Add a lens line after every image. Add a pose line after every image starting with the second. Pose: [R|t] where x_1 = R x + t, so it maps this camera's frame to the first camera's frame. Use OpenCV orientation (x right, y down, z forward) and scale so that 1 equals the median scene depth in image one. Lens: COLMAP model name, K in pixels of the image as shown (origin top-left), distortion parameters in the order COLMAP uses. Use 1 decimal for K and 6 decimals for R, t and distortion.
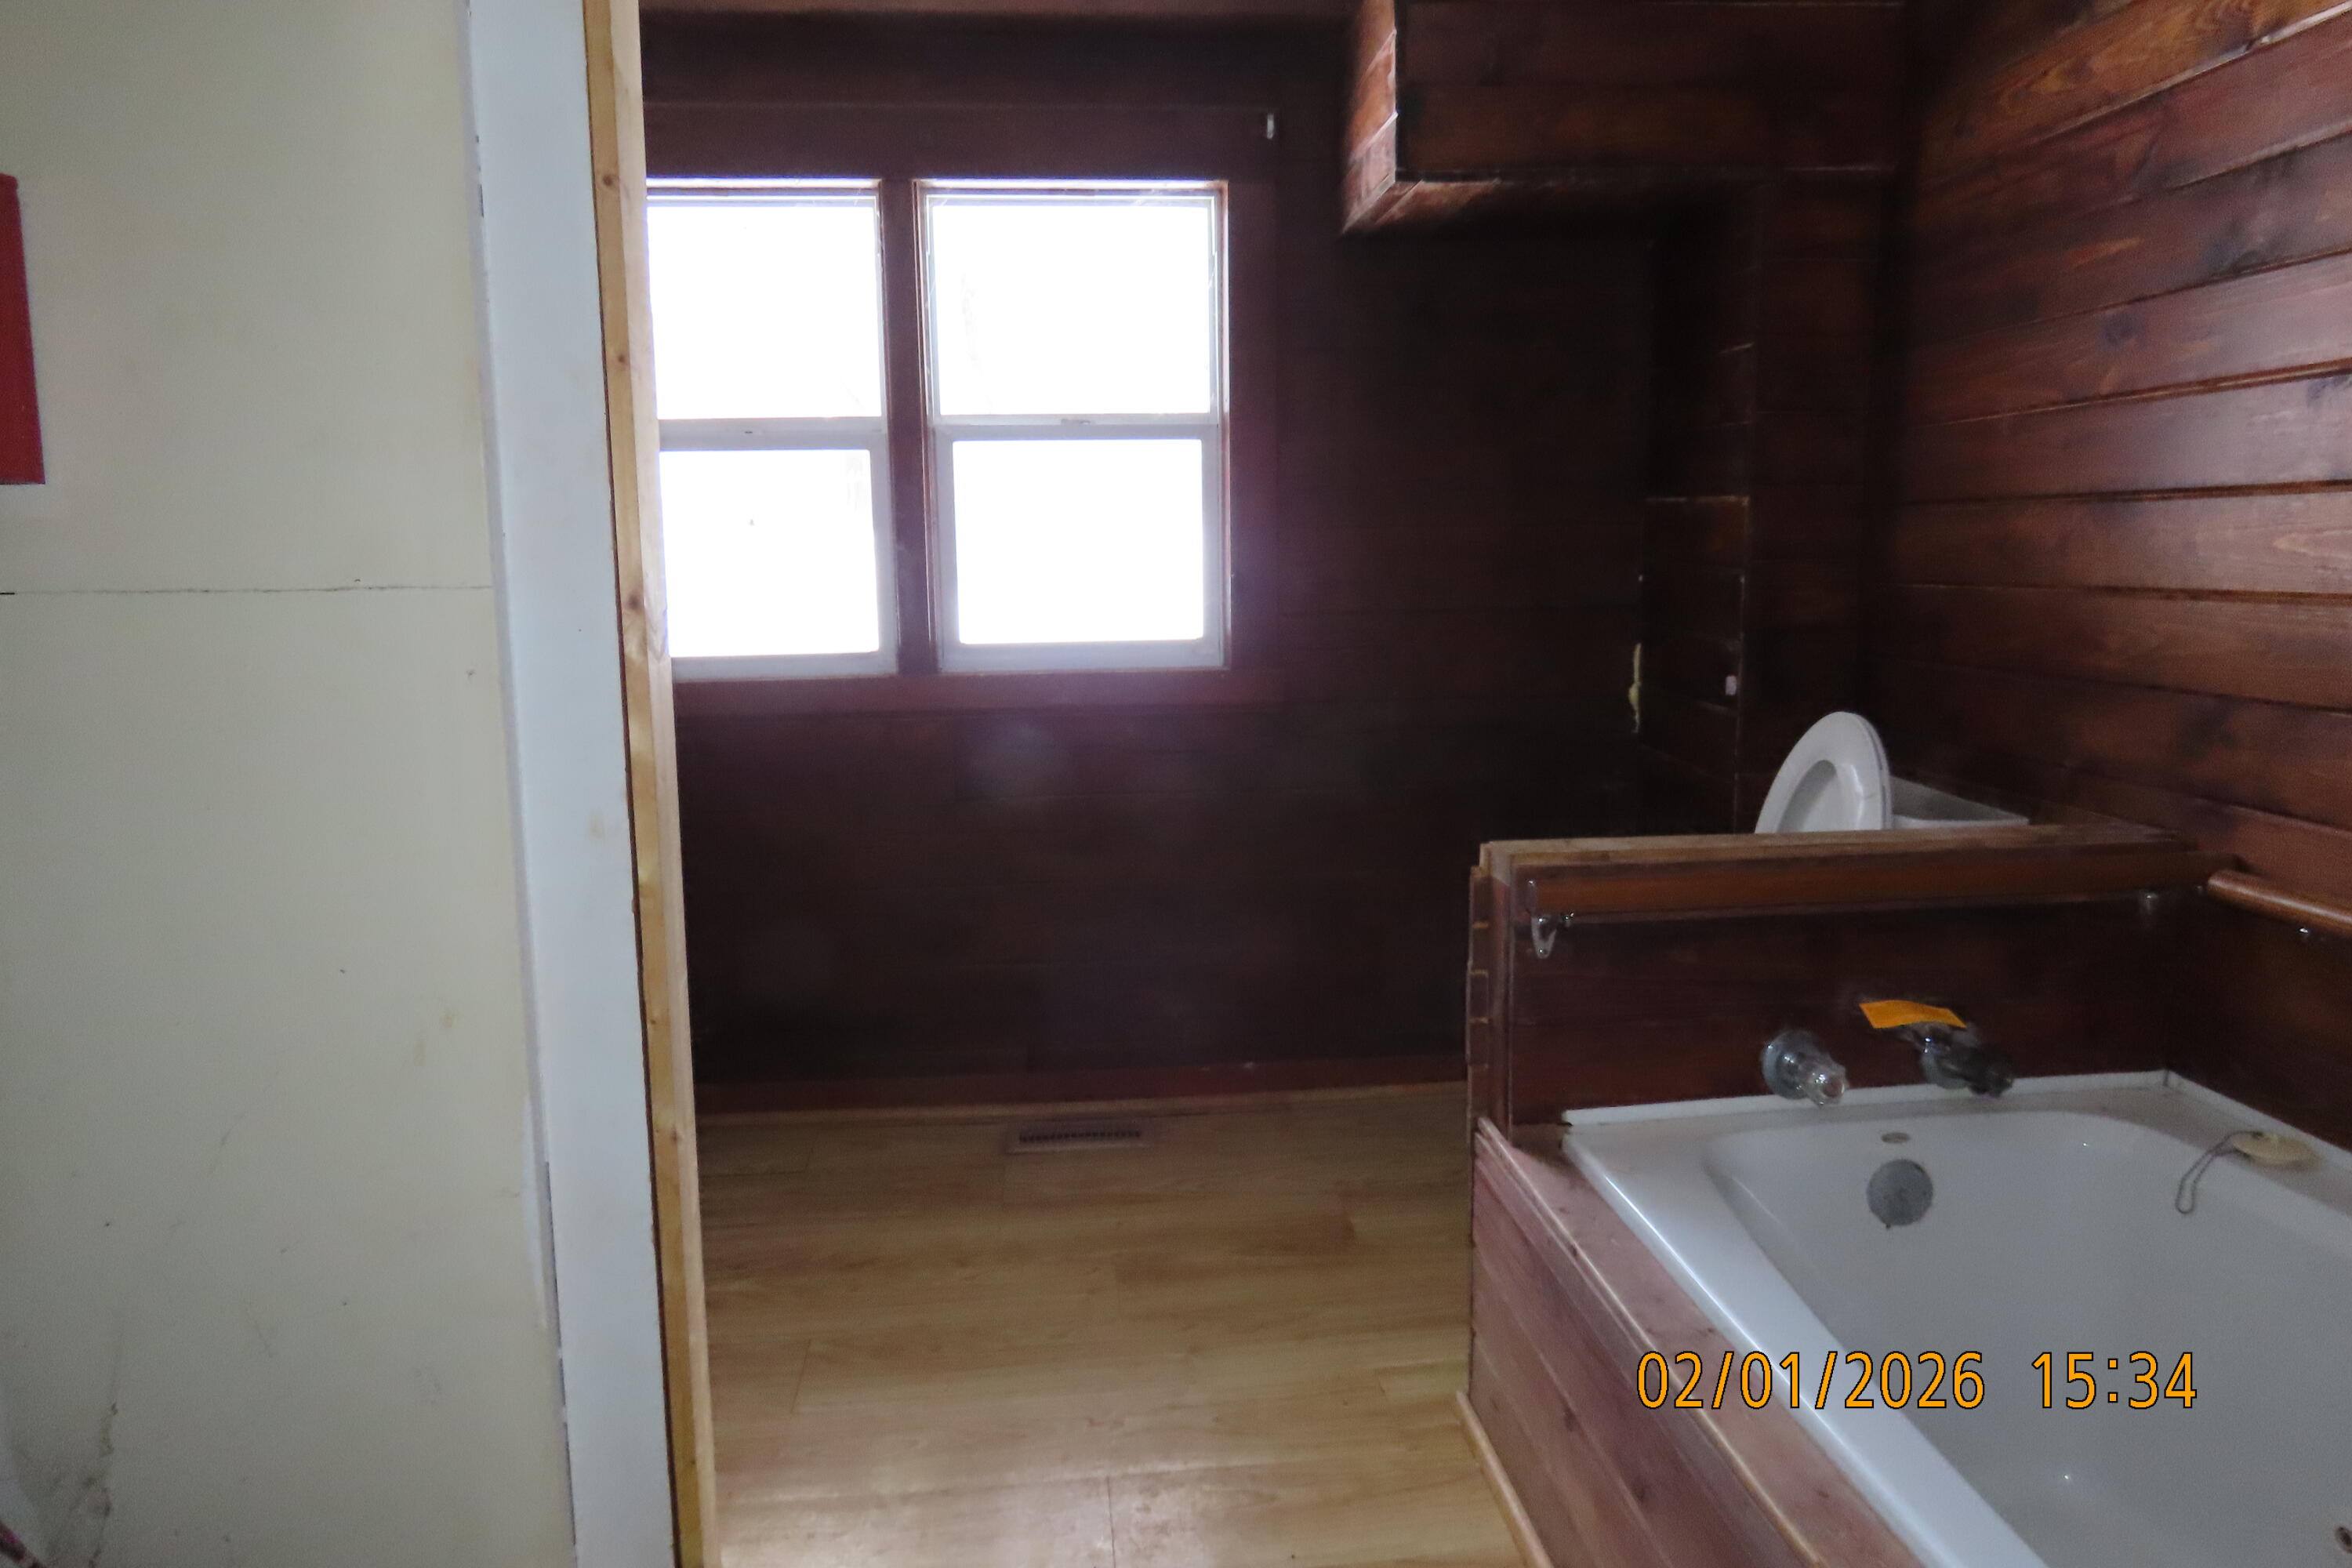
lens RADIAL K [[1475.7, 0, 1175.2], [0, 1475.7, 781.8], [0, 0, 1]] dist [-0.010003, 0.003153]
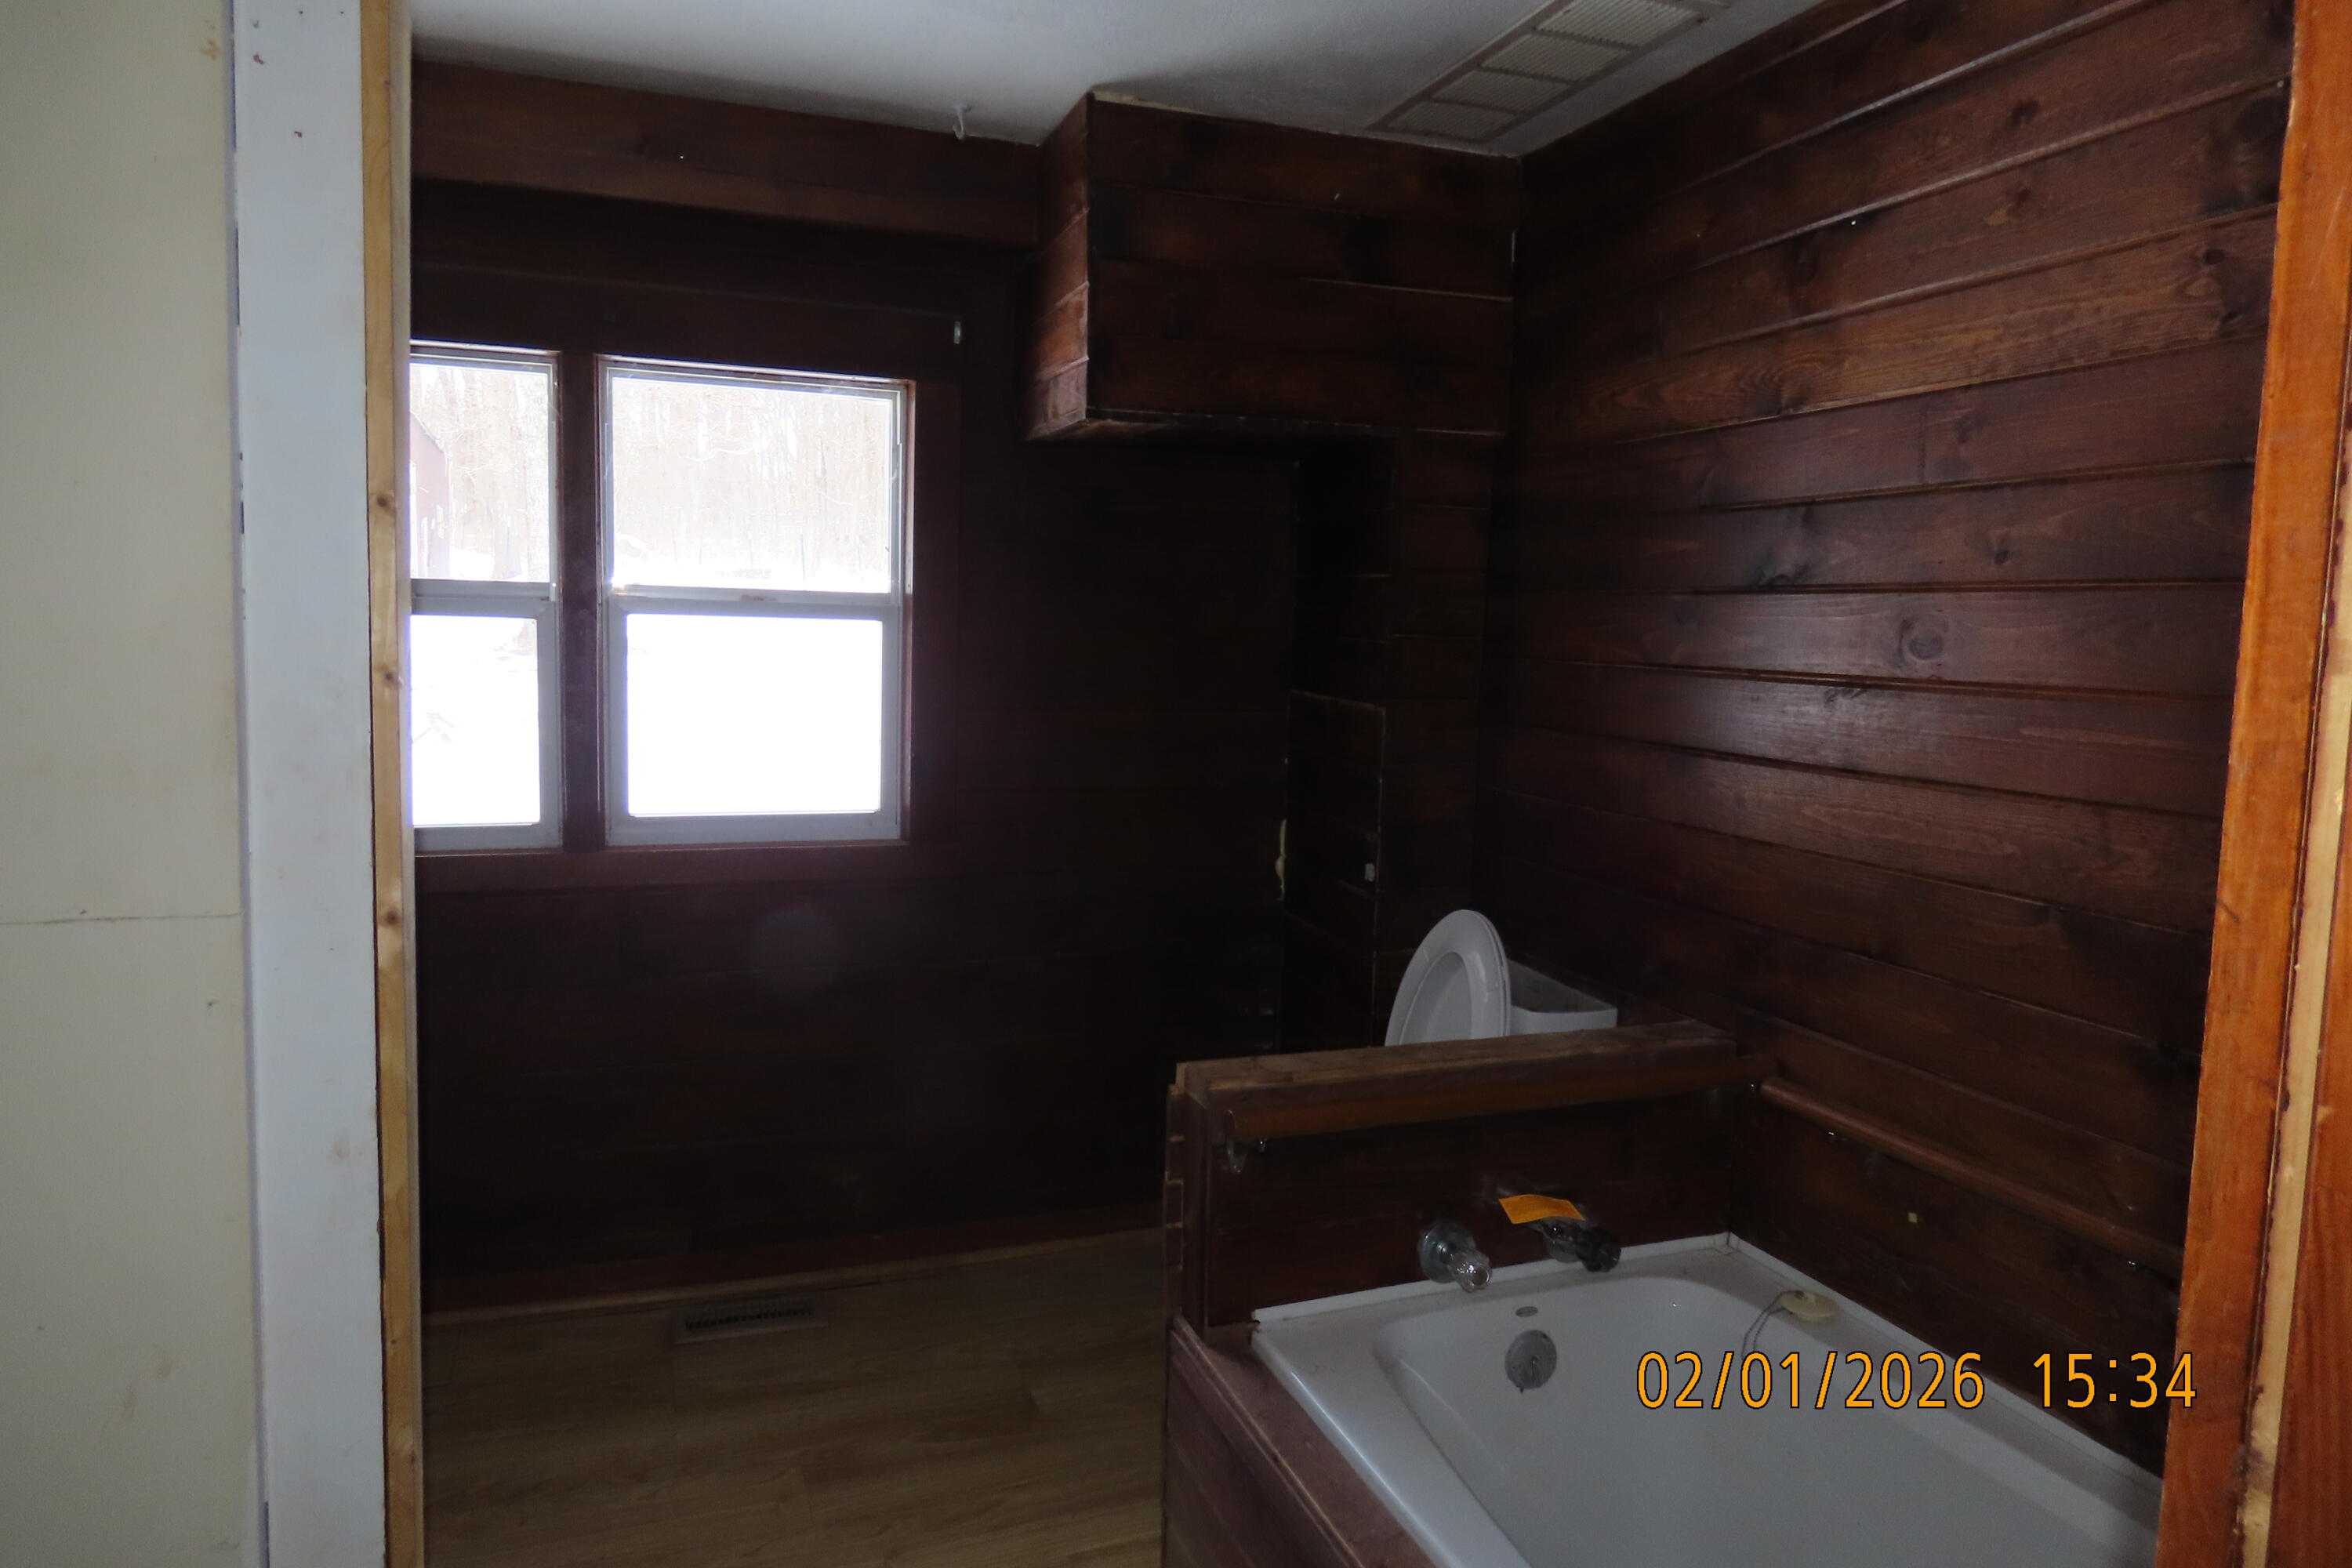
lens RADIAL K [[1475.7, 0, 1174.1], [0, 1475.7, 780.4], [0, 0, 1]] dist [-0.010003, 0.003153]
pose [[0.965191, 0.015065, 0.261113, -0.083041], [-0.003042, 0.998919, -0.046387, -0.115891], [-0.261529, 0.043978, 0.964193, -0.059179]]
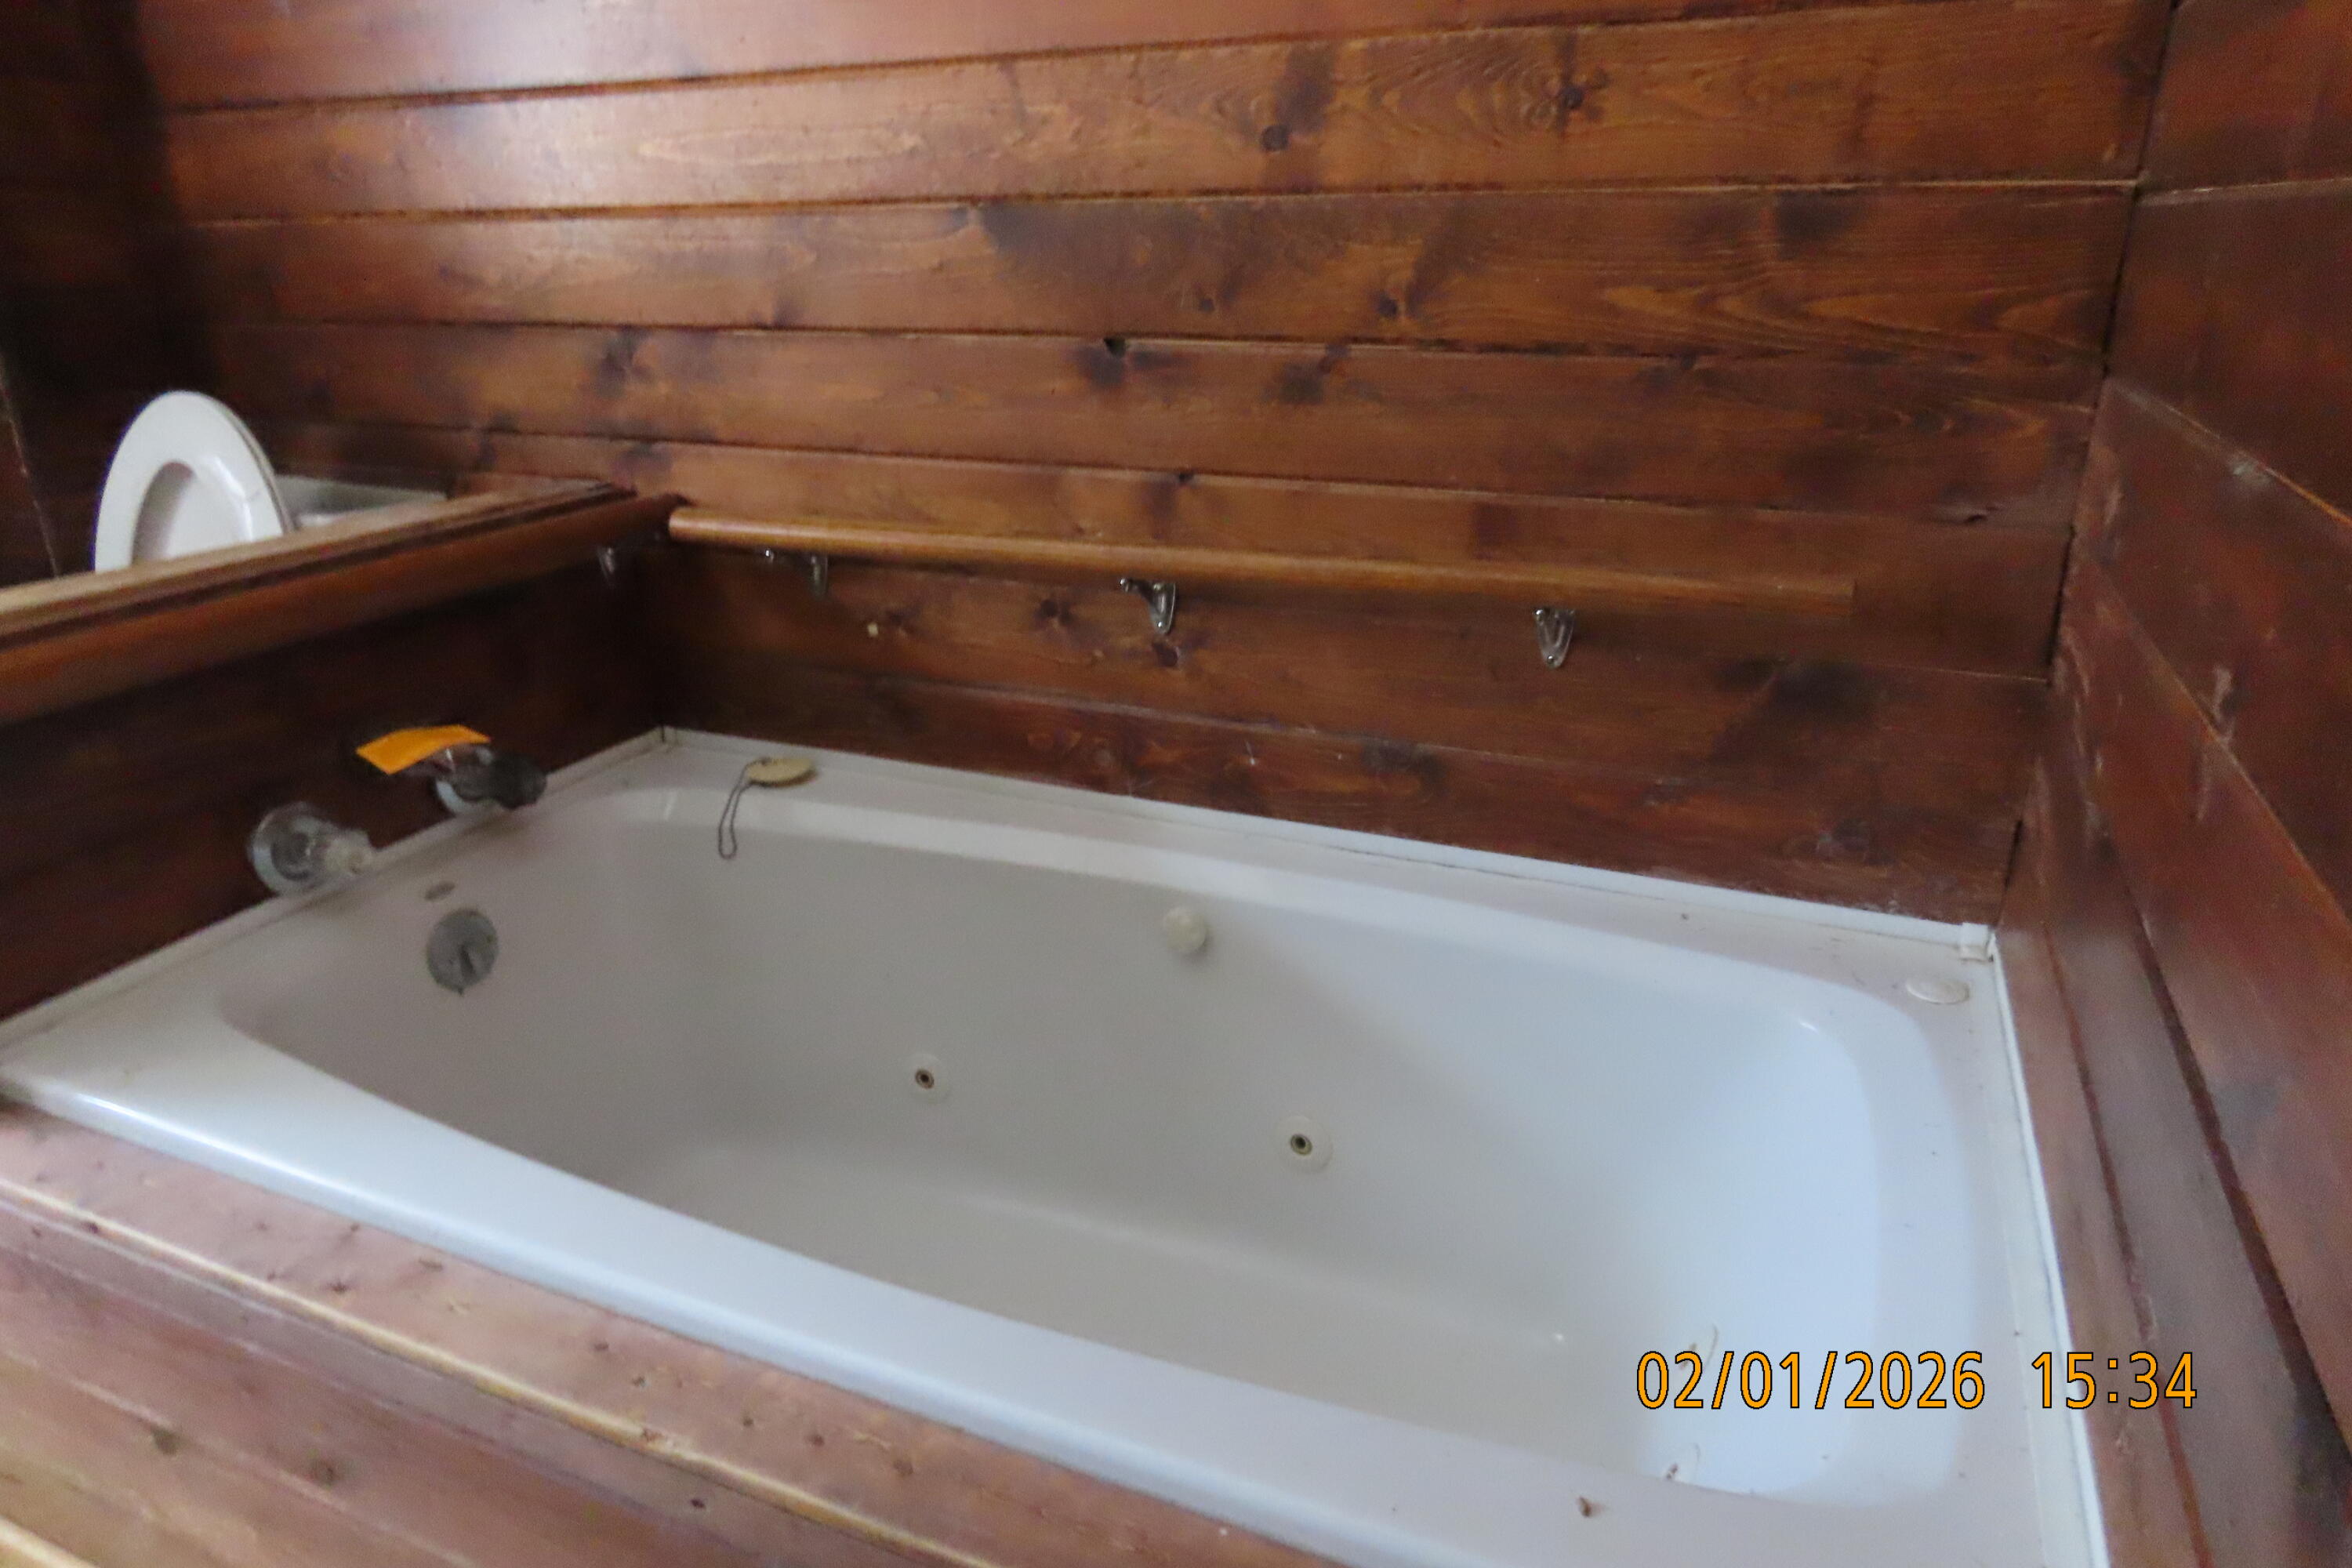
lens RADIAL K [[1475.7, 0, 1179.7], [0, 1475.7, 784.5], [0, 0, 1]] dist [-0.010003, 0.003153]
pose [[0.479981, -0.303492, 0.823110, 0.018429], [0.139447, 0.952719, 0.269965, 0.015612], [-0.866125, -0.014798, 0.499608, 0.207073]]
